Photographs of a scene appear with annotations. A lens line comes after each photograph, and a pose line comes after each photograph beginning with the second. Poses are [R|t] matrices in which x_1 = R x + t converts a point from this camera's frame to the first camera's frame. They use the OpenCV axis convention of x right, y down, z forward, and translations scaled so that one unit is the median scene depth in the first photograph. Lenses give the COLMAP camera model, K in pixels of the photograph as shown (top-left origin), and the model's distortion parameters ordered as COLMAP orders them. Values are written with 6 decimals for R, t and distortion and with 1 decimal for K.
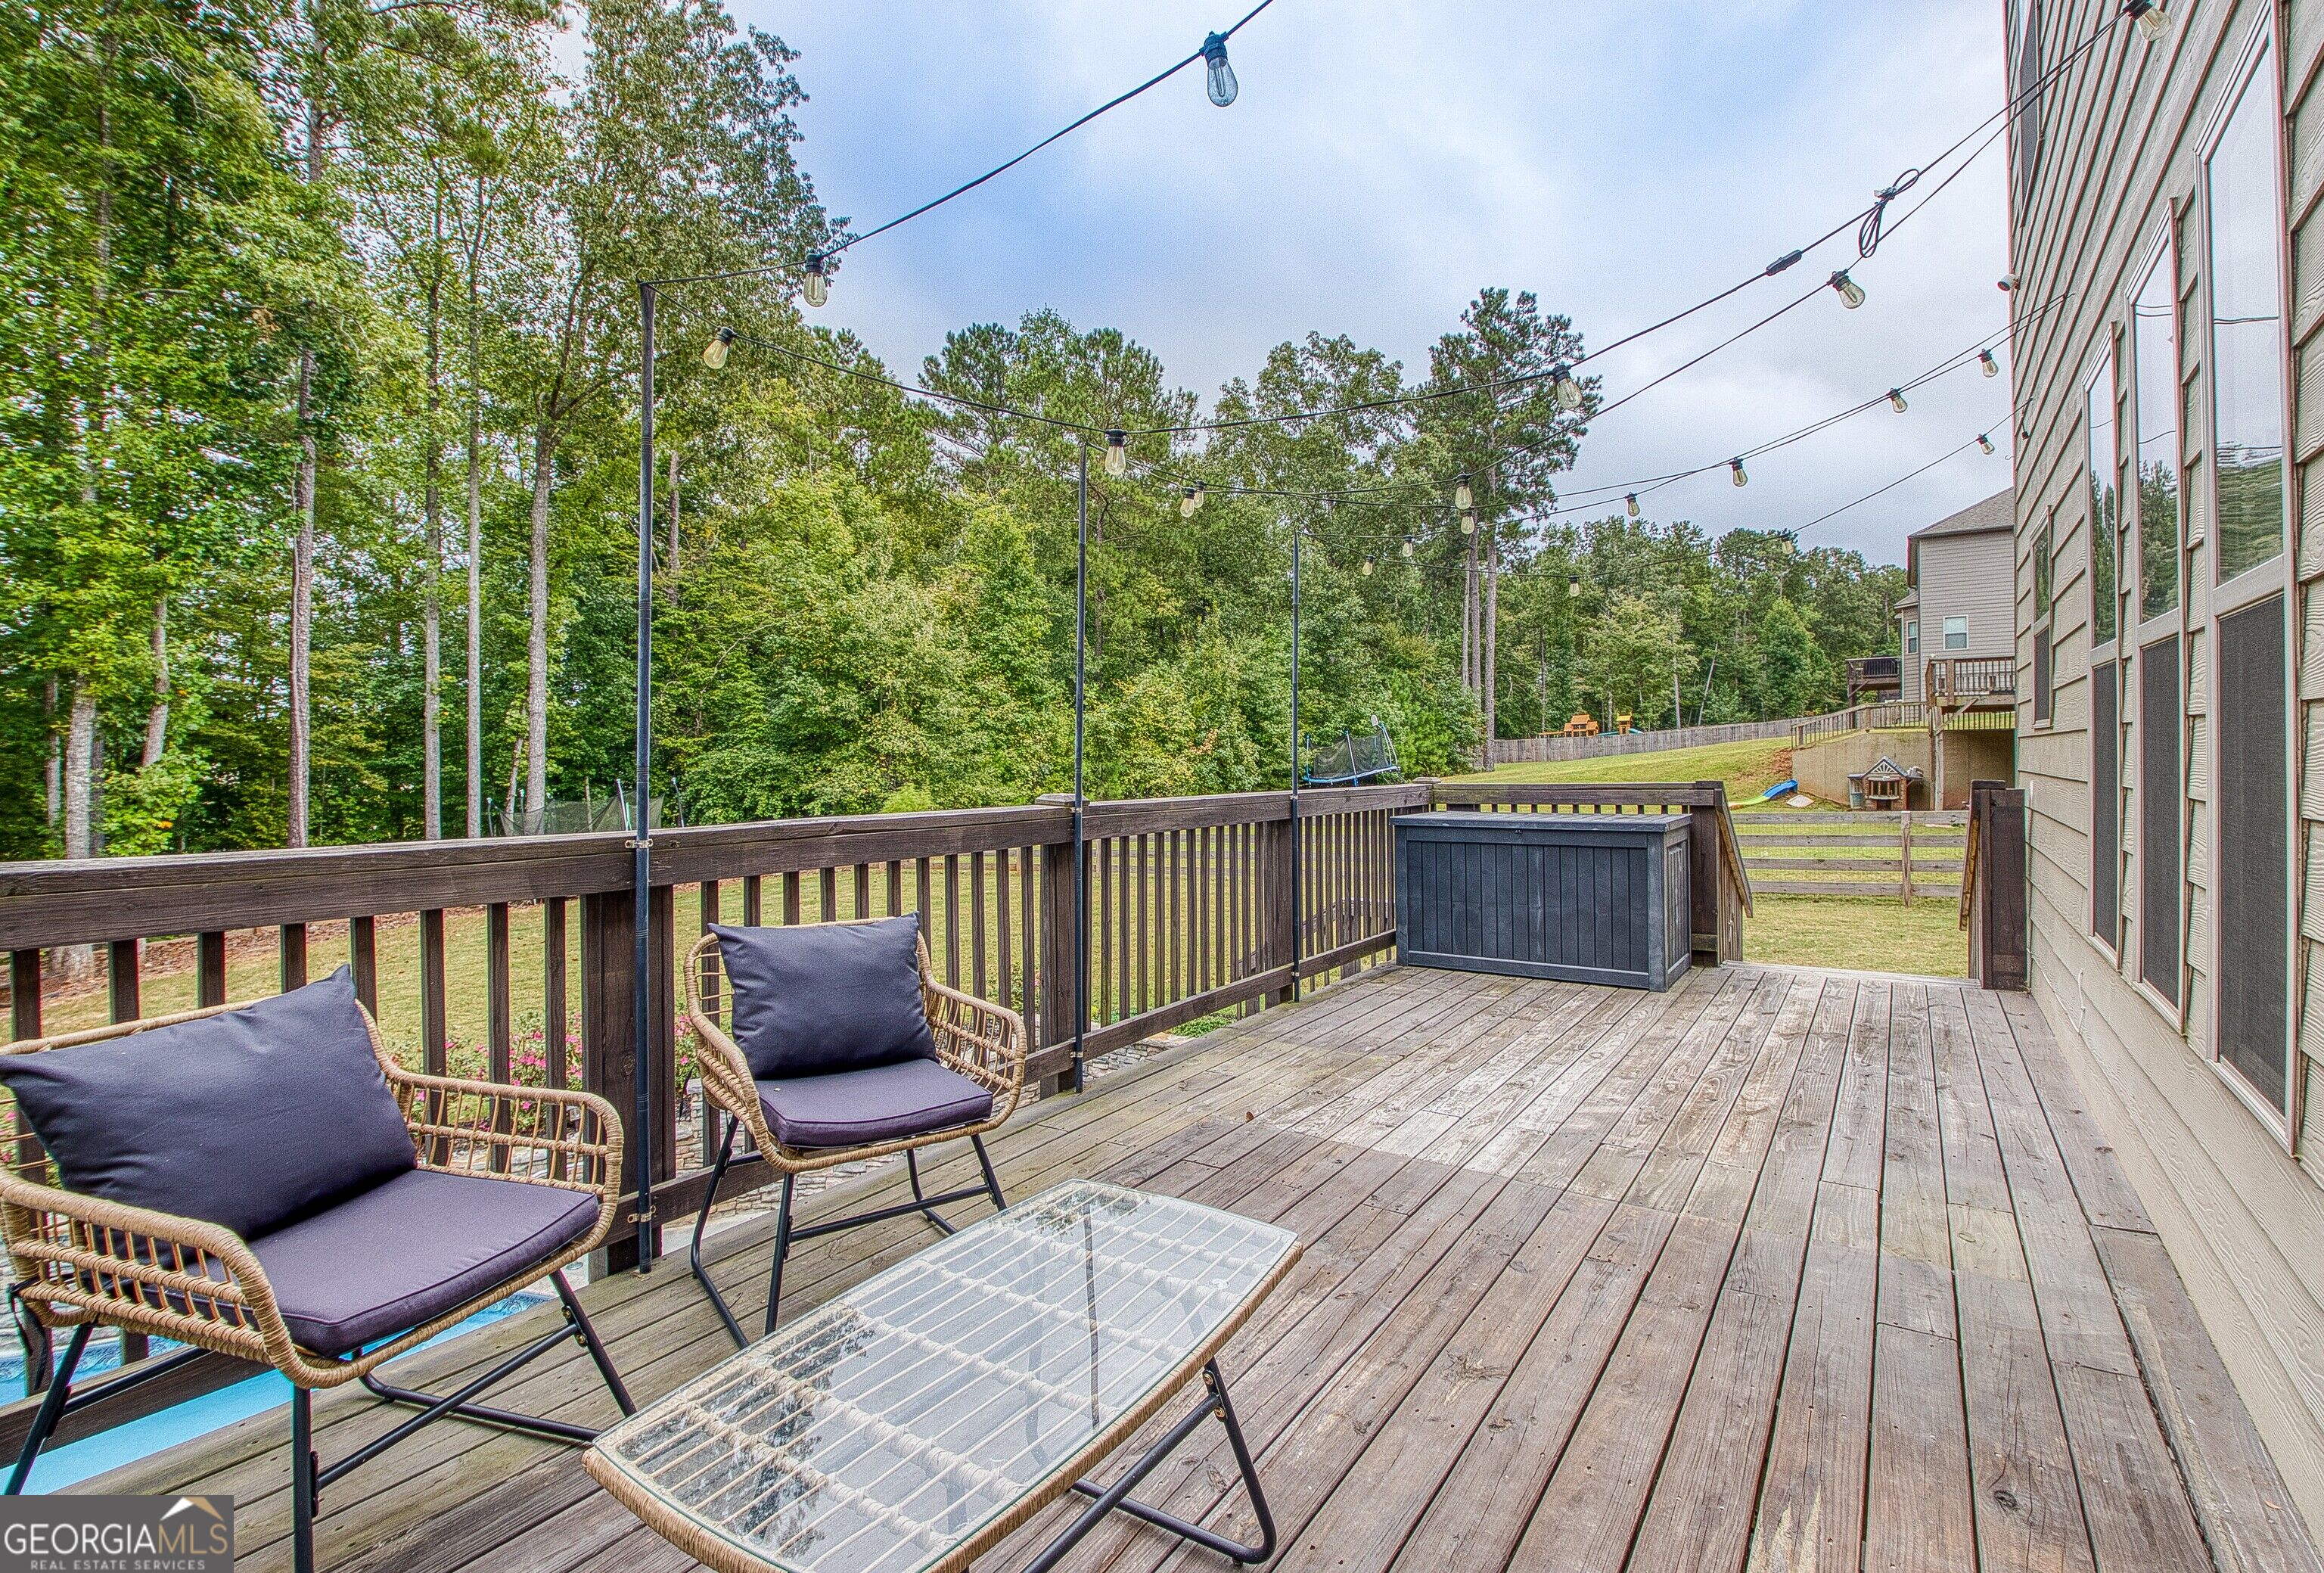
lens RADIAL K [[1093.1, 0, 1148.1], [0, 1093.1, 752.3], [0, 0, 1]] dist [-0.015100, -0.010899]
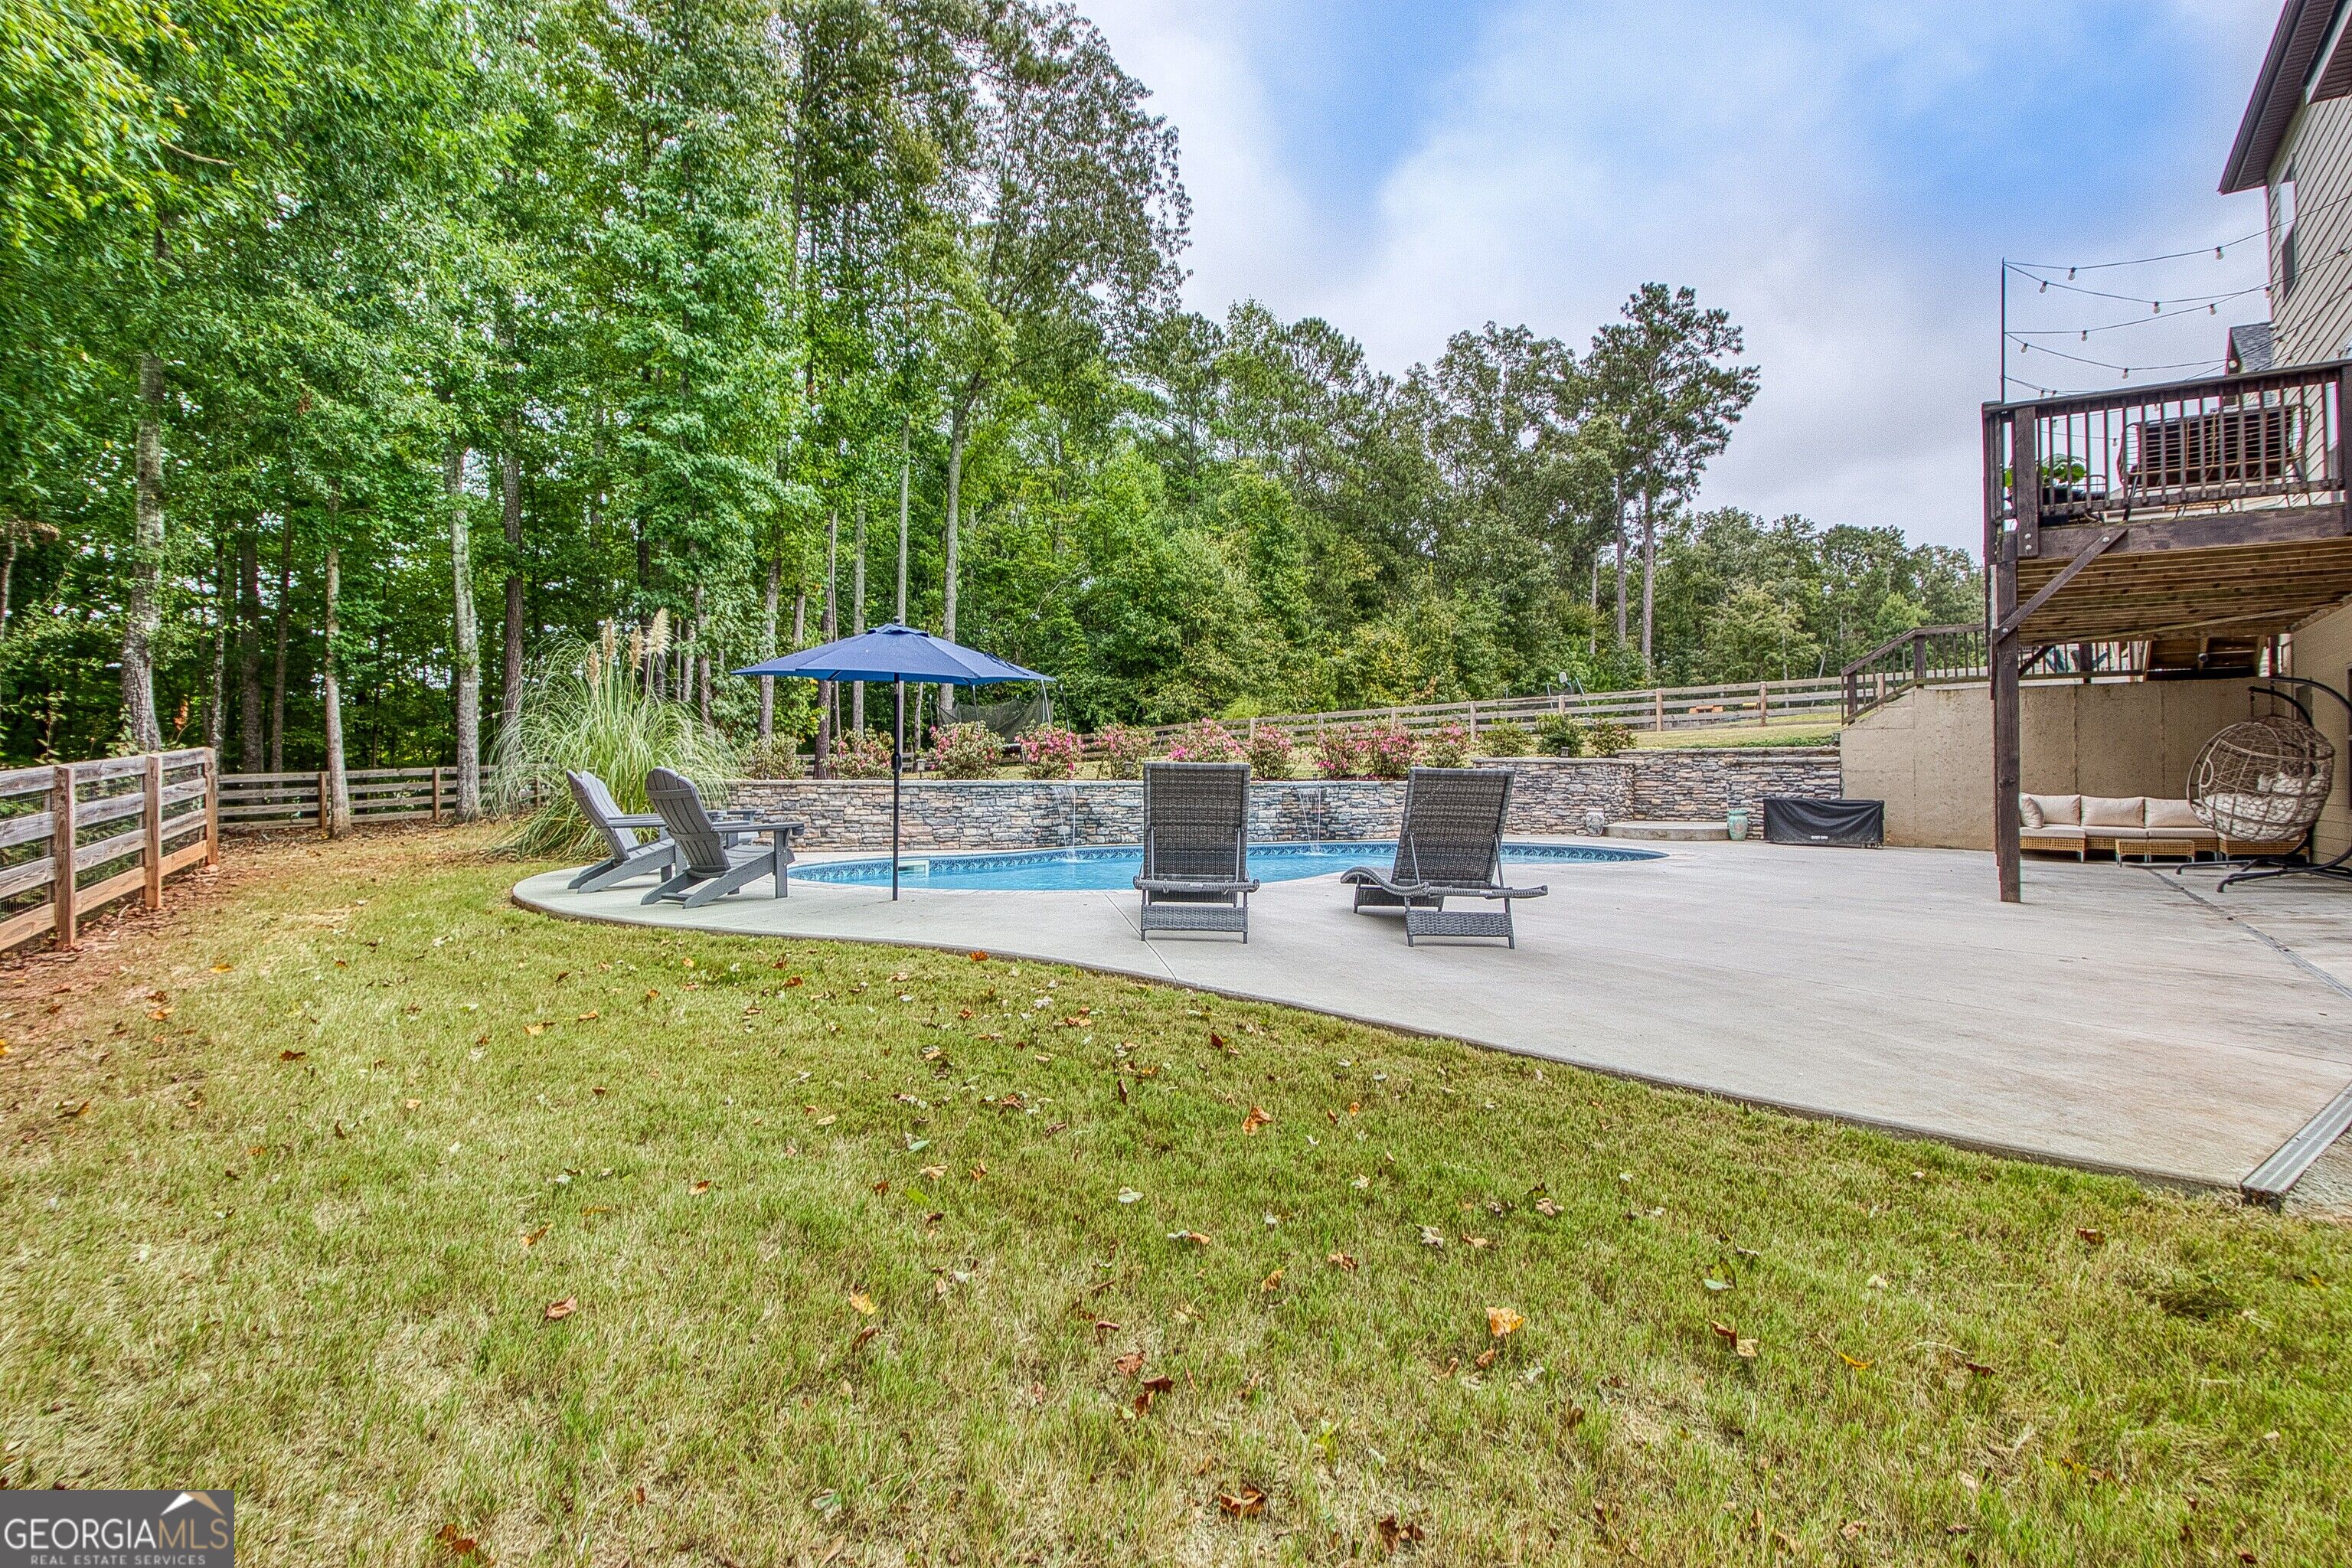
lens RADIAL K [[1211.2, 0, 1138.8], [0, 1211.2, 731.2], [0, 0, 1]] dist [-0.005926, -0.002838]
pose [[0.999890, 0.013813, -0.005435, -0.177094], [-0.014002, 0.999234, -0.036536, 0.063352], [0.004927, 0.036608, 0.999318, -0.172154]]
